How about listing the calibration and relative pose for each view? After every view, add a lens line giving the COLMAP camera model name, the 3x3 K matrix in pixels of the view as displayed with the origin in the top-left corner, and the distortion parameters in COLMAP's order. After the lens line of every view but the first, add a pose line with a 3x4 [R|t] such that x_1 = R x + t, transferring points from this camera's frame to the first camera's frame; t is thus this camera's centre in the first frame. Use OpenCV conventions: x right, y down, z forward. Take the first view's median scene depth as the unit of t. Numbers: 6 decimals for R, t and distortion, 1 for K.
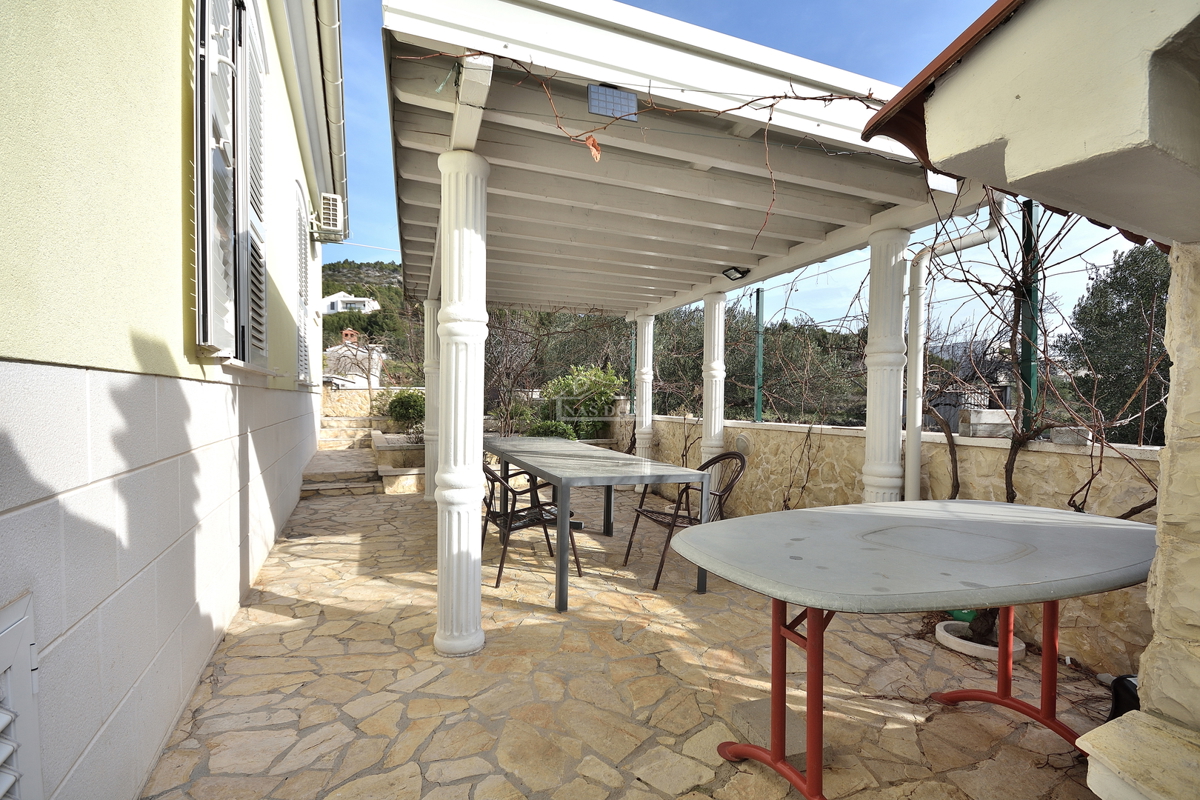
lens RADIAL K [[534.8, 0, 598.6], [0, 534.8, 398.4], [0, 0, 1]] dist [0.010446, -0.009745]
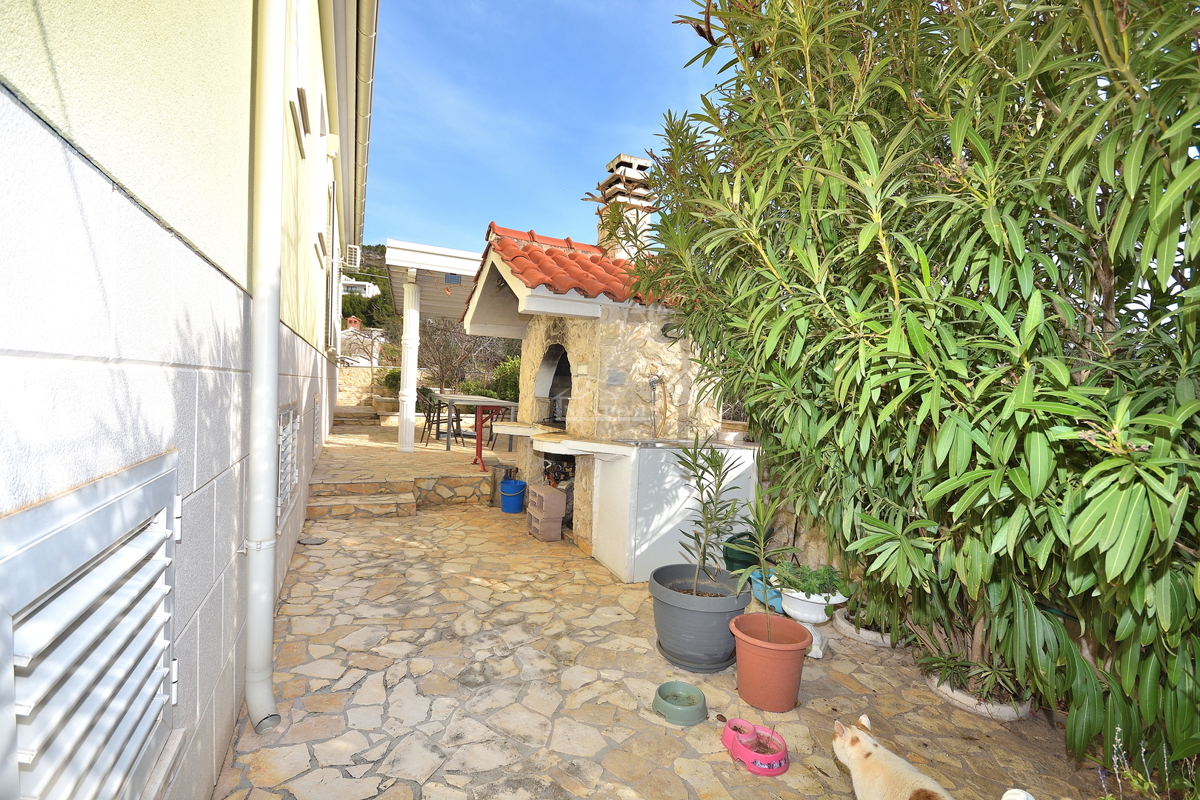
lens RADIAL K [[534.8, 0, 601.0], [0, 534.8, 403.2], [0, 0, 1]] dist [0.010446, -0.009745]
pose [[0.999142, 0.040368, 0.009287, 0.439341], [-0.040584, 0.998877, 0.024432, 0.050170], [-0.008290, -0.024788, 0.999658, -1.099744]]
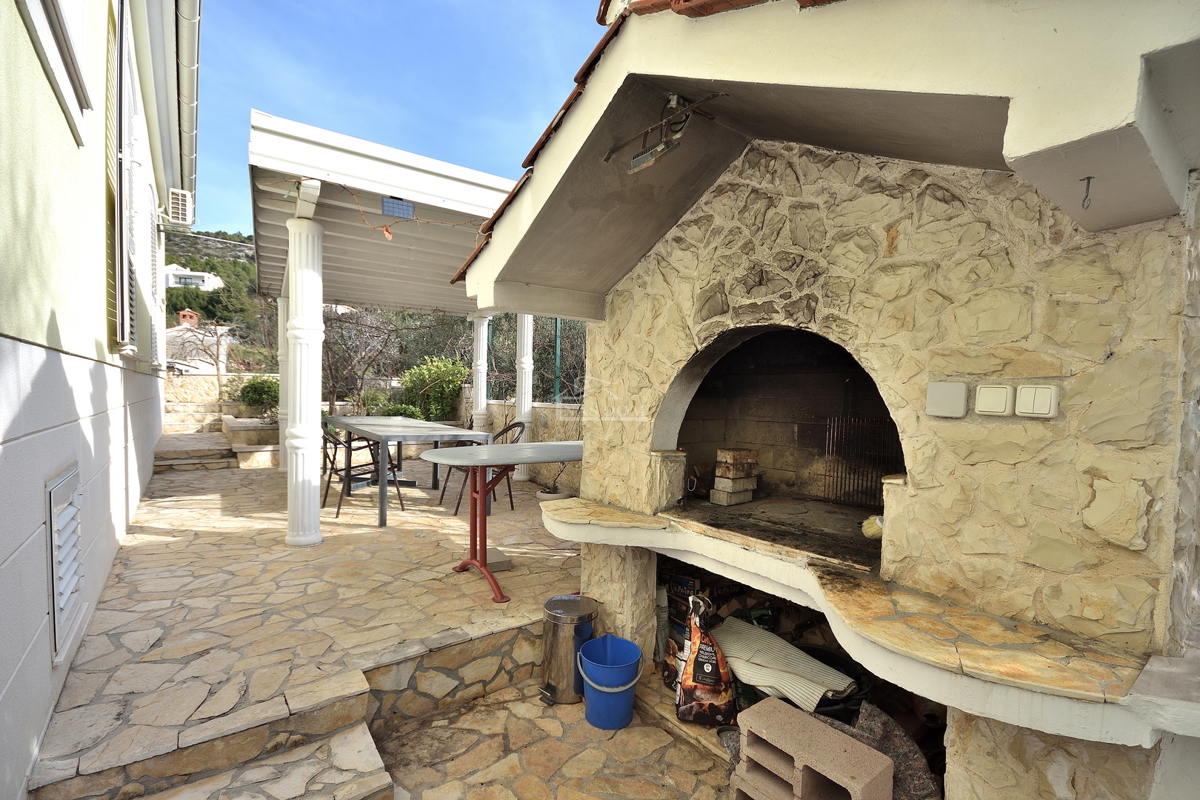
lens RADIAL K [[534.8, 0, 602.0], [0, 534.8, 404.1], [0, 0, 1]] dist [0.010446, -0.009745]
pose [[0.974315, 0.004096, 0.225152, 0.126427], [-0.010010, 0.999634, 0.025129, 0.012582], [-0.224967, -0.026737, 0.974000, -0.379631]]
